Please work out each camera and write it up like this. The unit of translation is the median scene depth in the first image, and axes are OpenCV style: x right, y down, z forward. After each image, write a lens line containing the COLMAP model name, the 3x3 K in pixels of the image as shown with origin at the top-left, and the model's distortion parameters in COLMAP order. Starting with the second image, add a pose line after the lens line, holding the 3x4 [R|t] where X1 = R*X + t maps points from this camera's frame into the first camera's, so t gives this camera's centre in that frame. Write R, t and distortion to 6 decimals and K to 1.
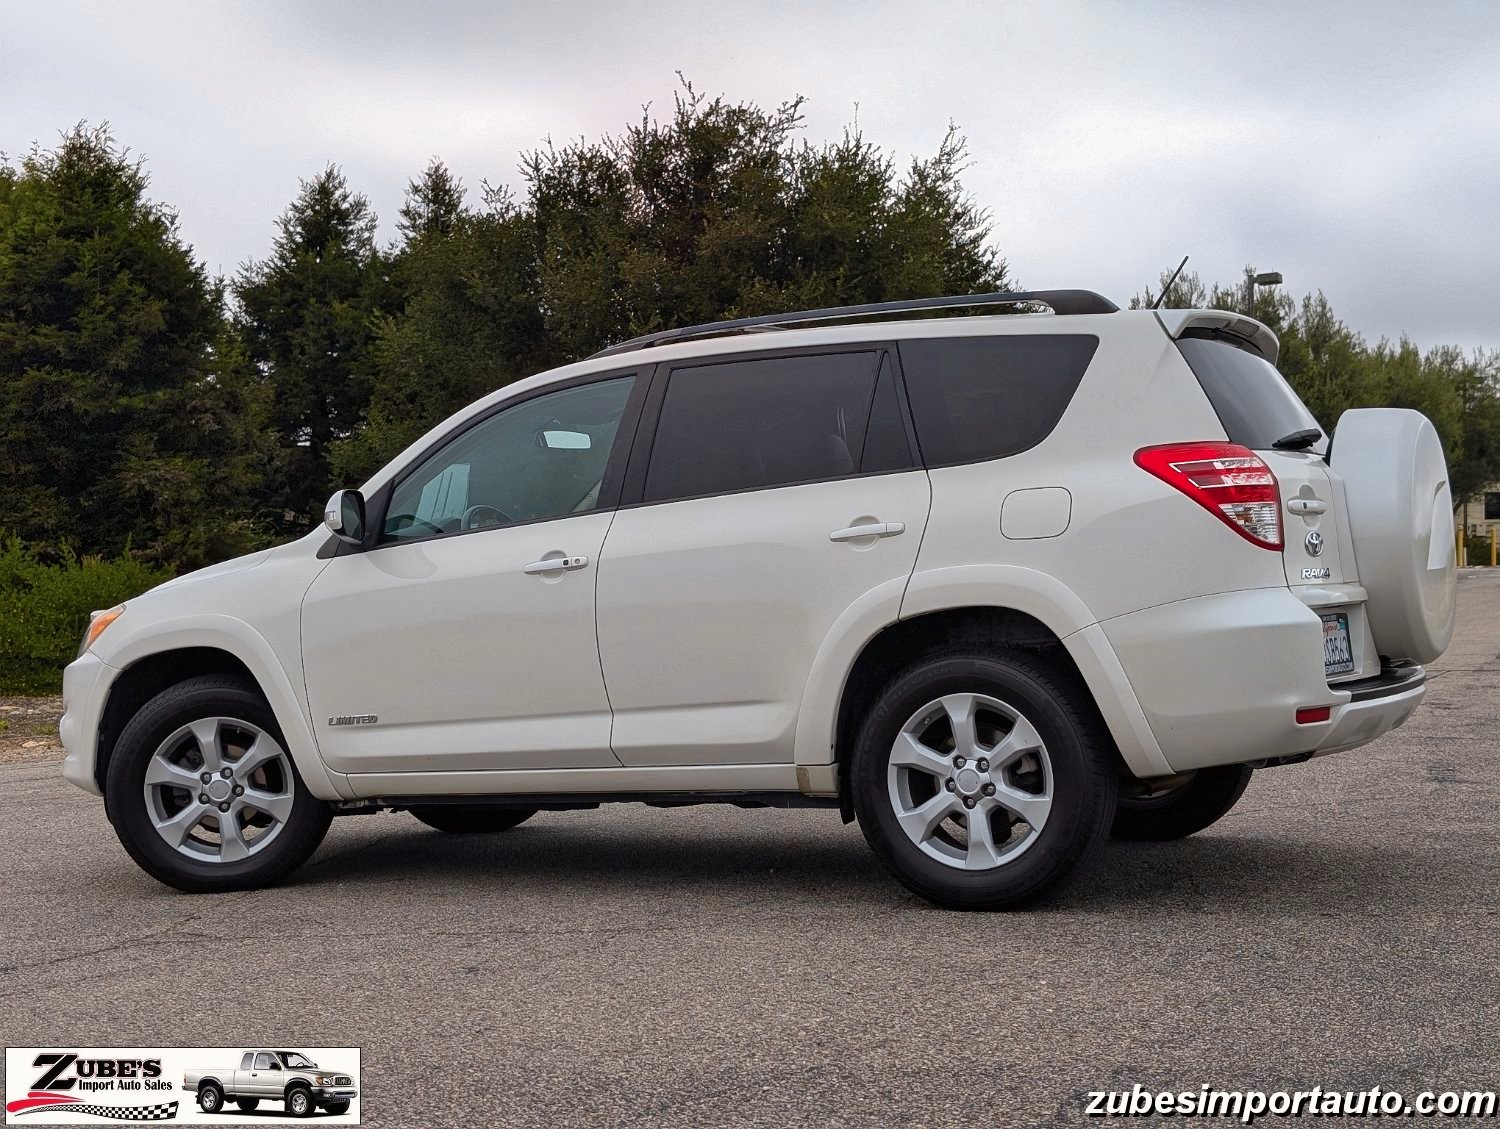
lens RADIAL K [[2158.4, 0, 749.8], [0, 2158.4, 554.6], [0, 0, 1]] dist [0.085392, 0.000000]
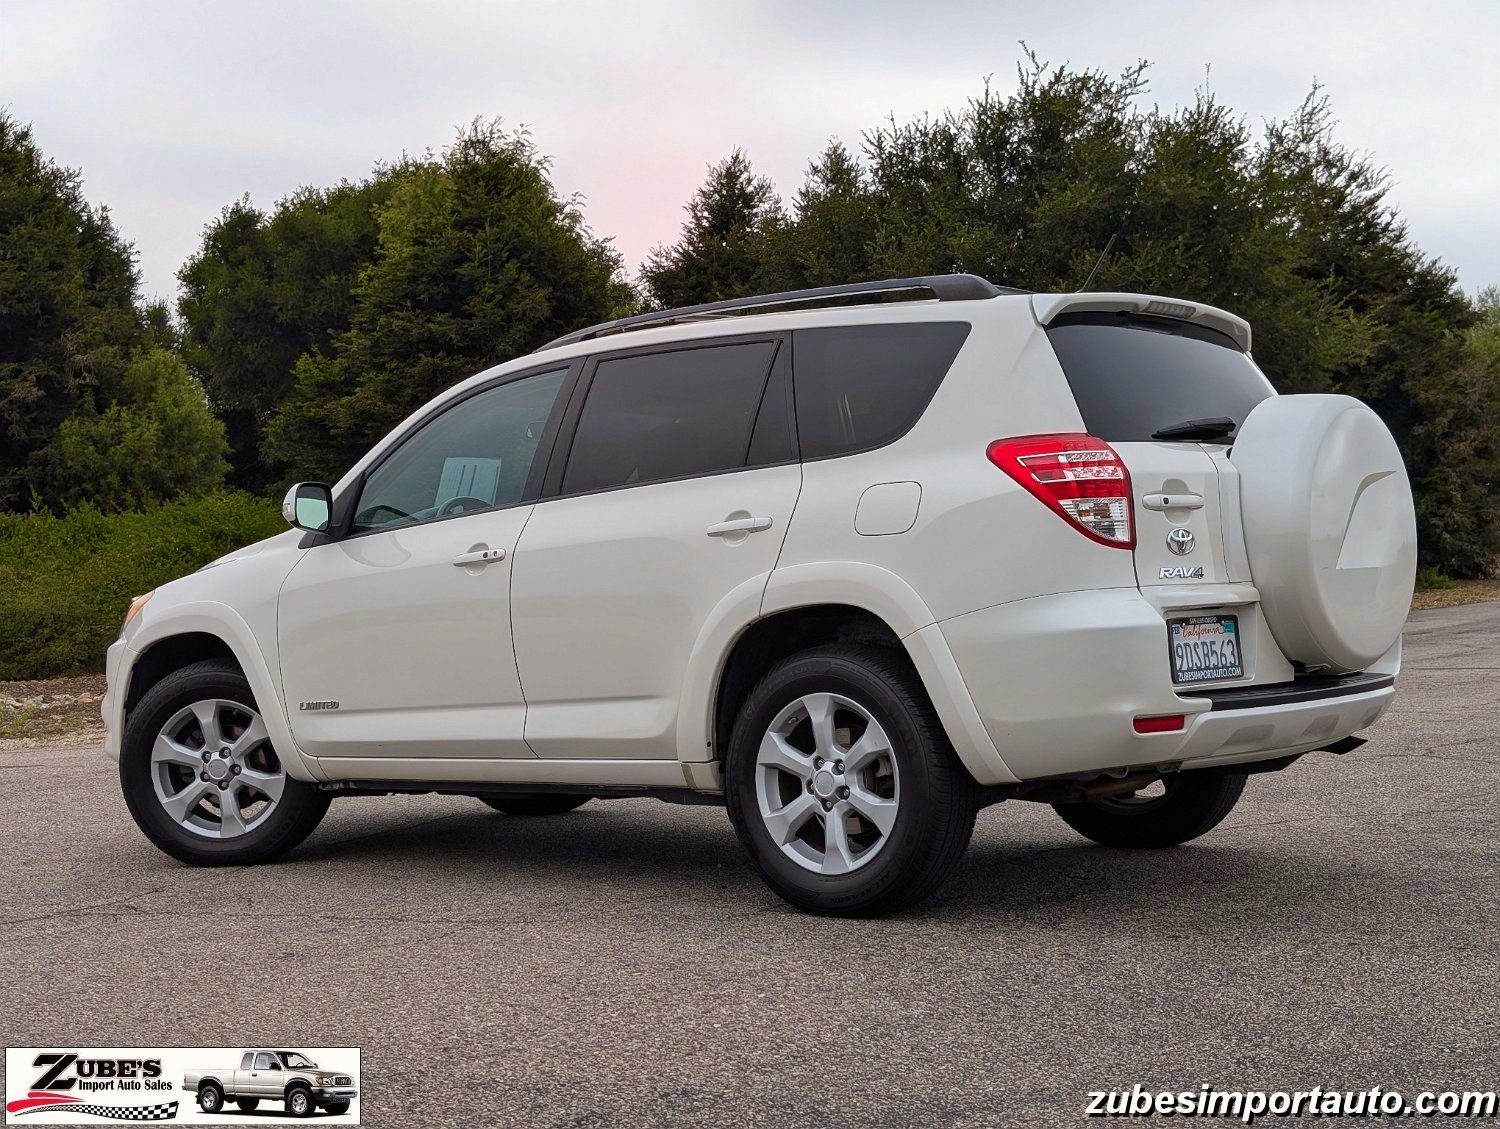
lens RADIAL K [[2158.4, 0, 735.3], [0, 2158.4, 558.1], [0, 0, 1]] dist [0.085392, 0.000000]
pose [[0.975514, 0.005614, -0.219868, 0.232518], [-0.002657, 0.999902, 0.013742, -0.008420], [0.219923, -0.012821, 0.975433, 0.036047]]
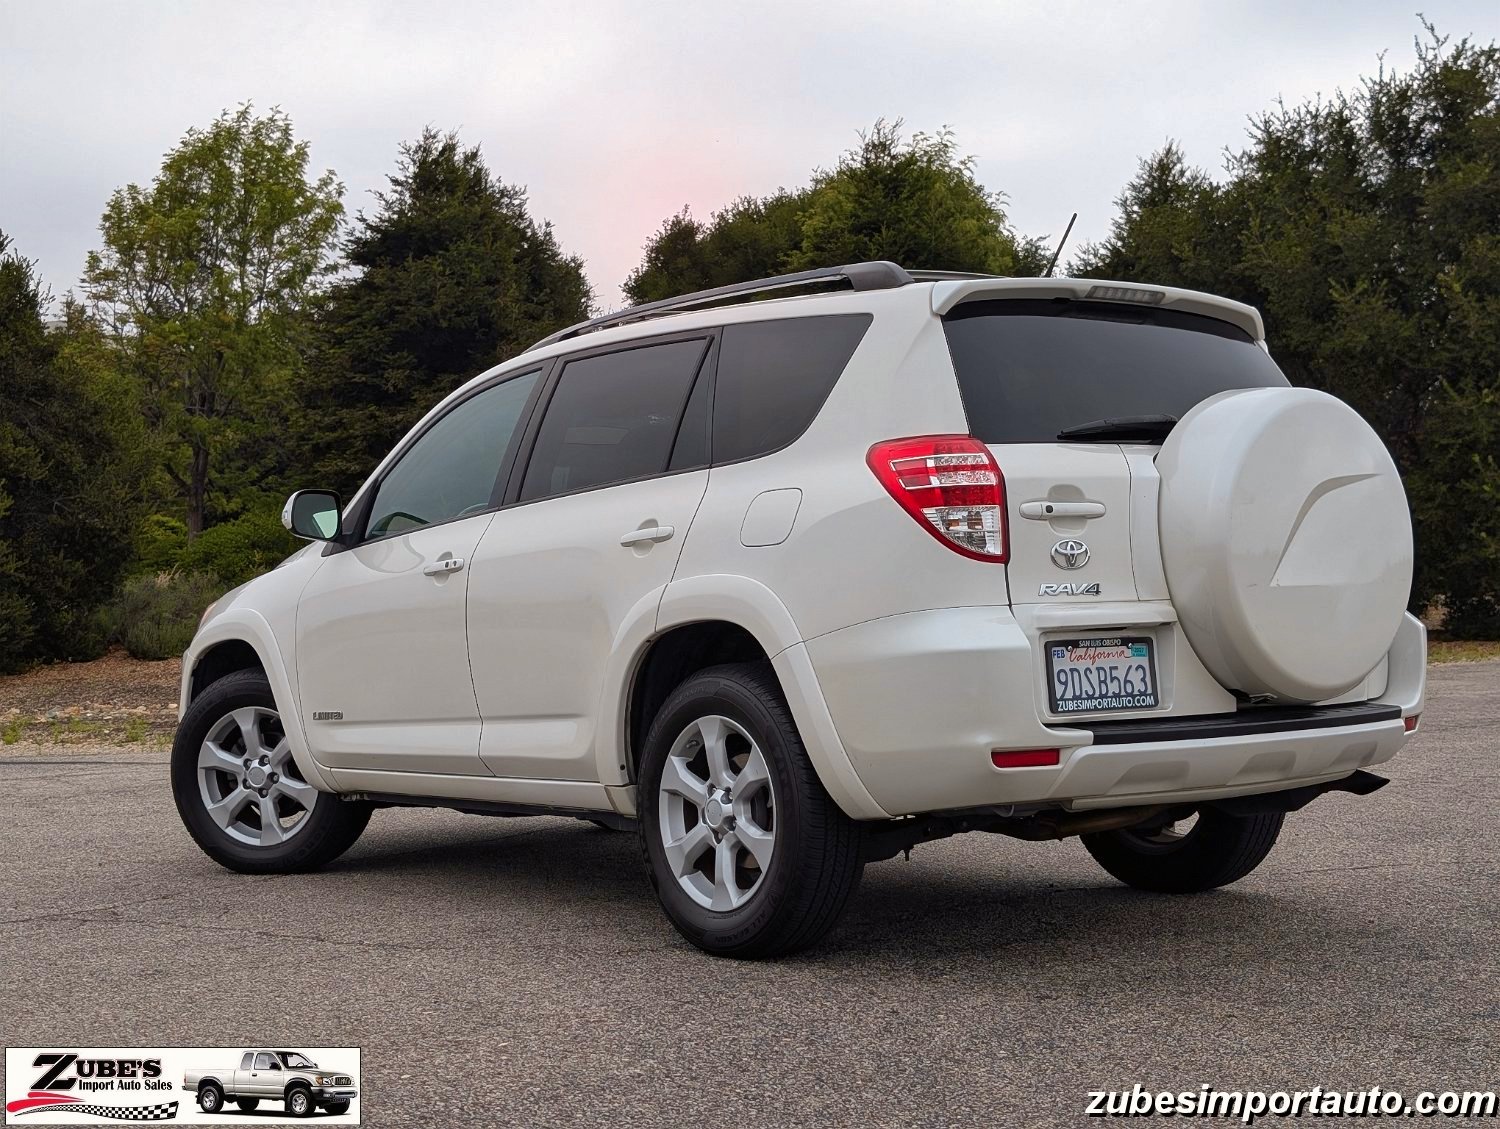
lens RADIAL K [[2158.4, 0, 758.0], [0, 2158.4, 575.1], [0, 0, 1]] dist [0.085392, 0.000000]
pose [[0.906721, 0.012511, -0.421545, 0.420892], [-0.004160, 0.999777, 0.020725, -0.011526], [0.421711, -0.017039, 0.906570, 0.158940]]
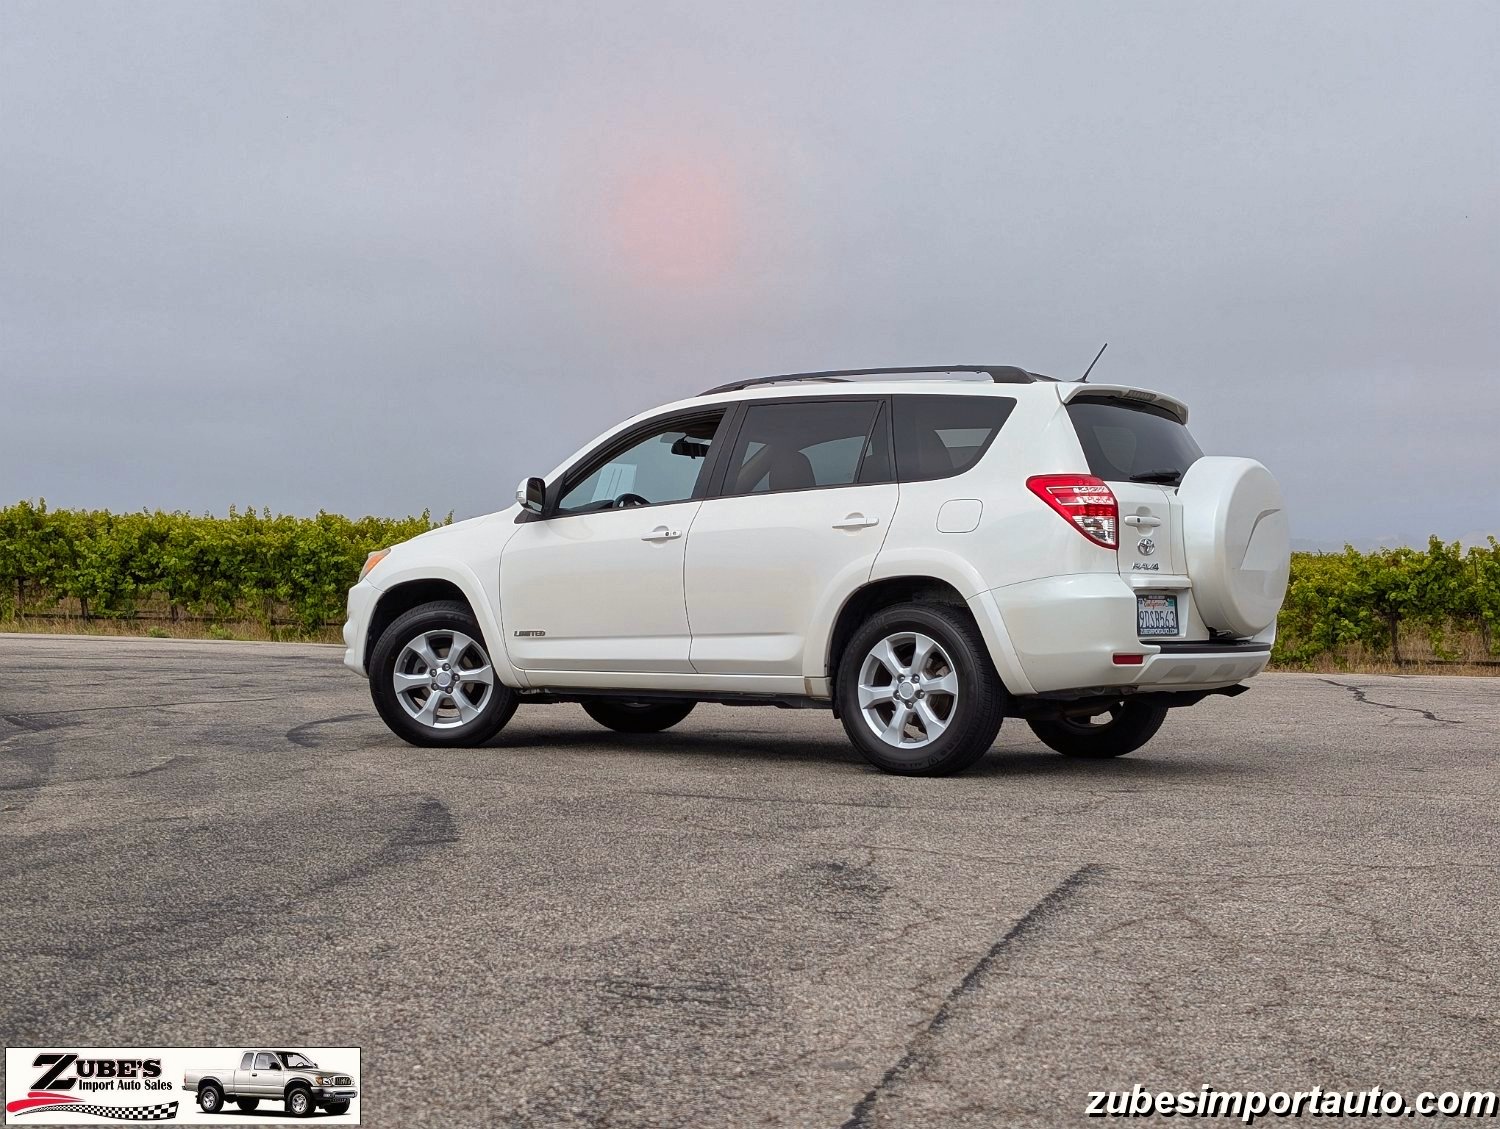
lens RADIAL K [[2158.4, 0, 753.5], [0, 2158.4, 576.6], [0, 0, 1]] dist [0.085392, 0.000000]
pose [[0.986824, 0.056462, -0.151624, 0.184775], [-0.054579, 0.998372, 0.016551, 0.004904], [0.152311, -0.008057, 0.988300, -0.422096]]
